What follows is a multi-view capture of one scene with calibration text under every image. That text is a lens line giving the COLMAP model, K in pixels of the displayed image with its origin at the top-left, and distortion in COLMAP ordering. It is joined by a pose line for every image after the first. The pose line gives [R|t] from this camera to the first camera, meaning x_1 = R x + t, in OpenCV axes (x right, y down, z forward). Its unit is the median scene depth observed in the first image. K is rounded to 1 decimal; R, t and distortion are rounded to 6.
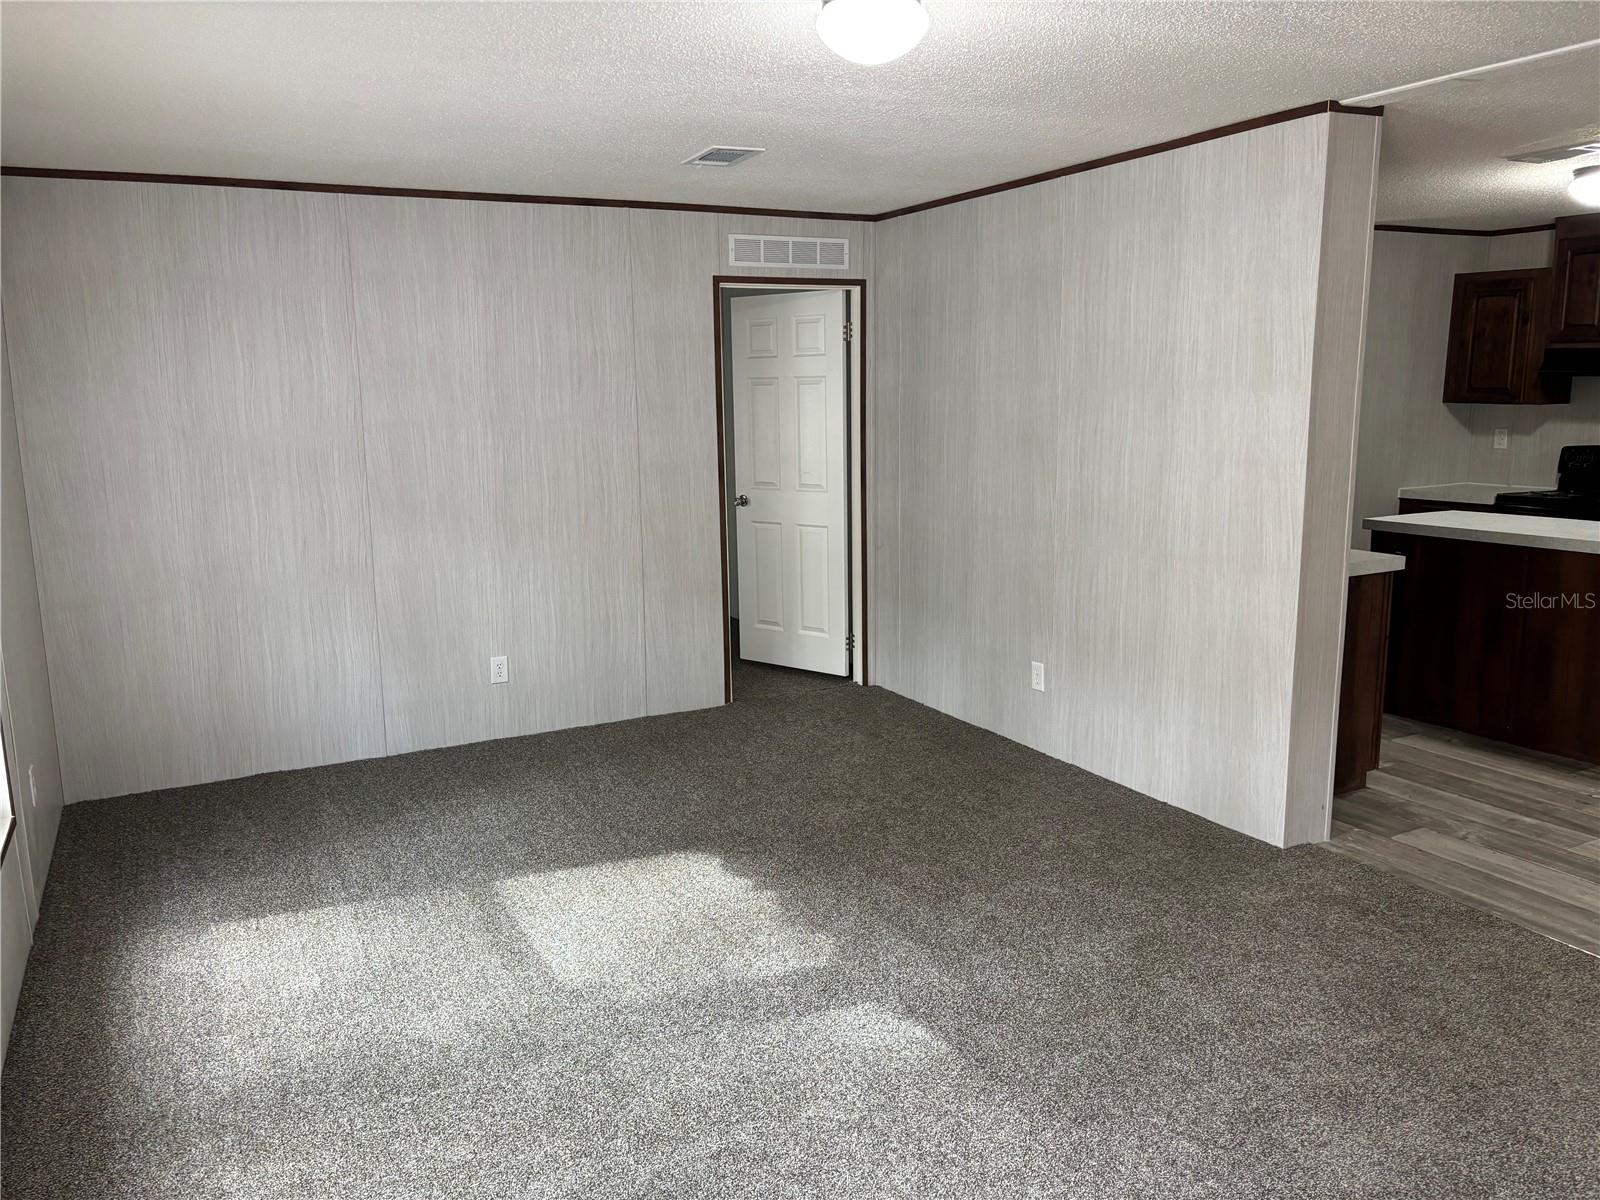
lens RADIAL K [[1220.6, 0, 794.3], [0, 1220.6, 590.0], [0, 0, 1]] dist [0.053926, -0.065360]
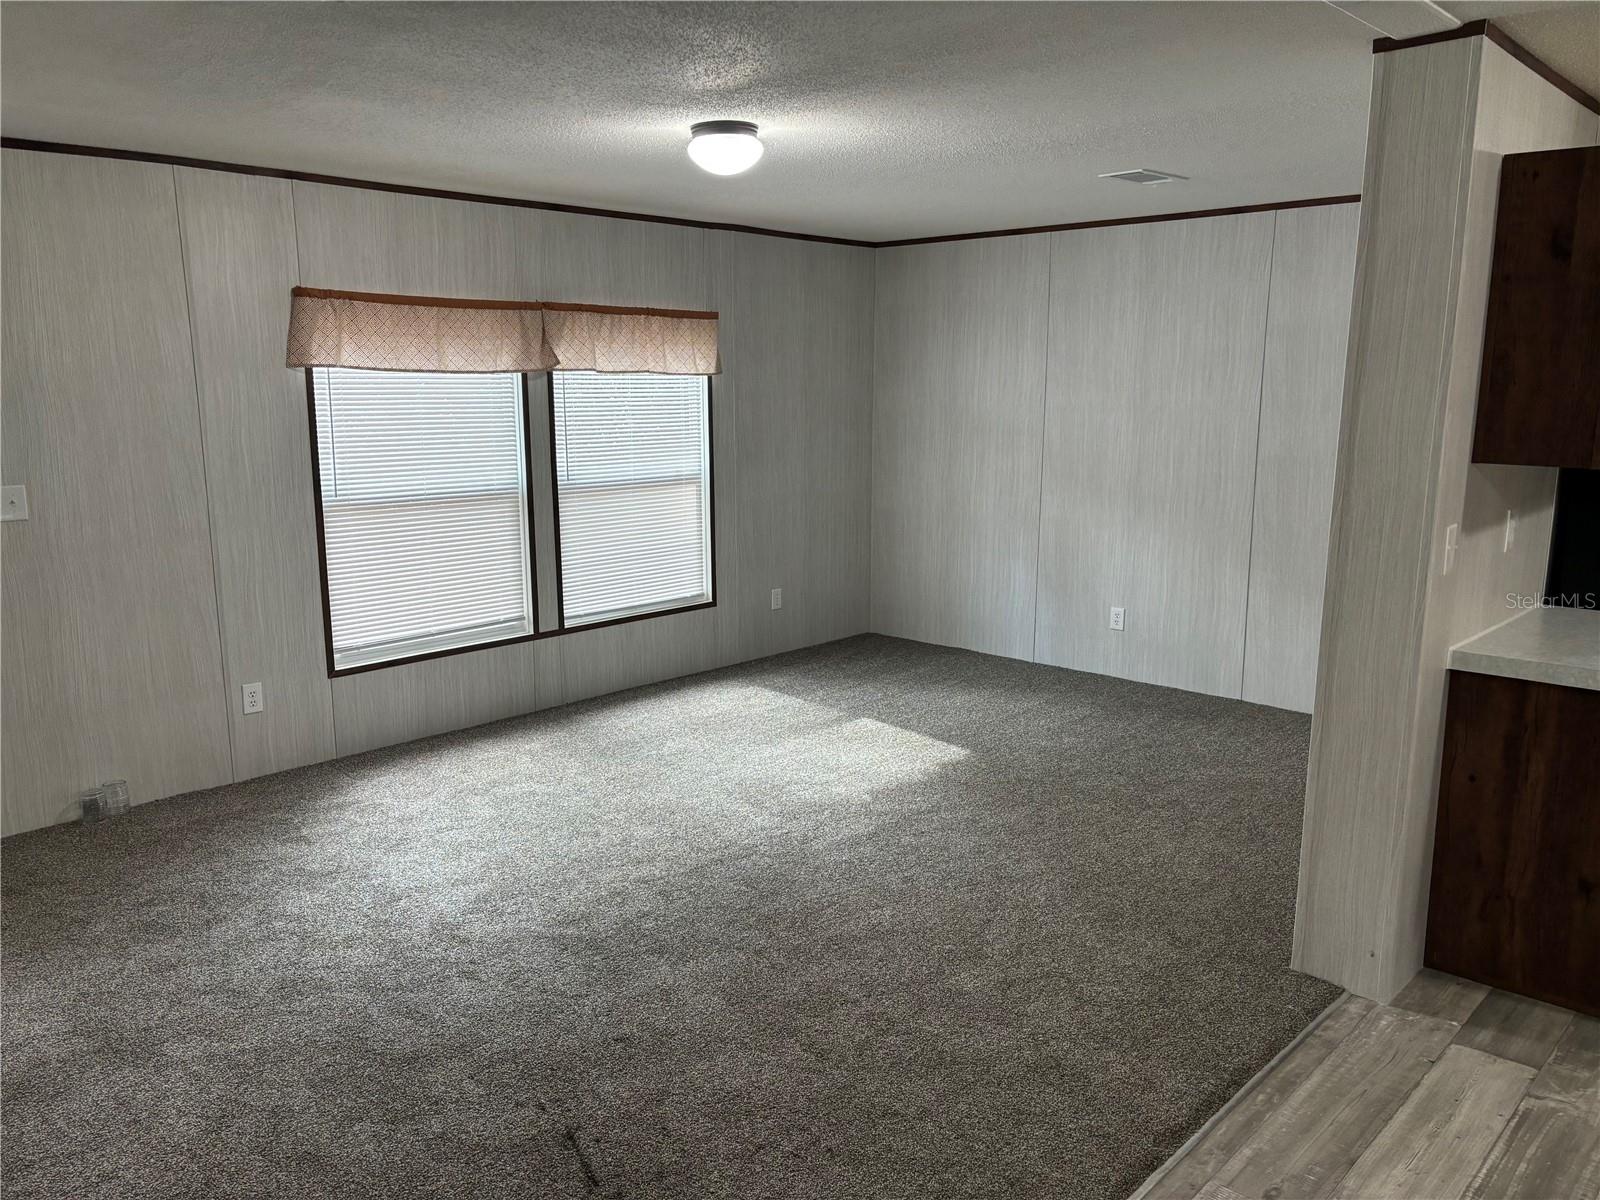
lens RADIAL K [[1220.6, 0, 794.3], [0, 1220.6, 590.0], [0, 0, 1]] dist [0.053926, -0.065360]
pose [[0.327675, 0.176483, -0.928161, 0.776967], [-0.166416, 0.977820, 0.127175, -0.062851], [0.930019, 0.112789, 0.349776, 0.301189]]
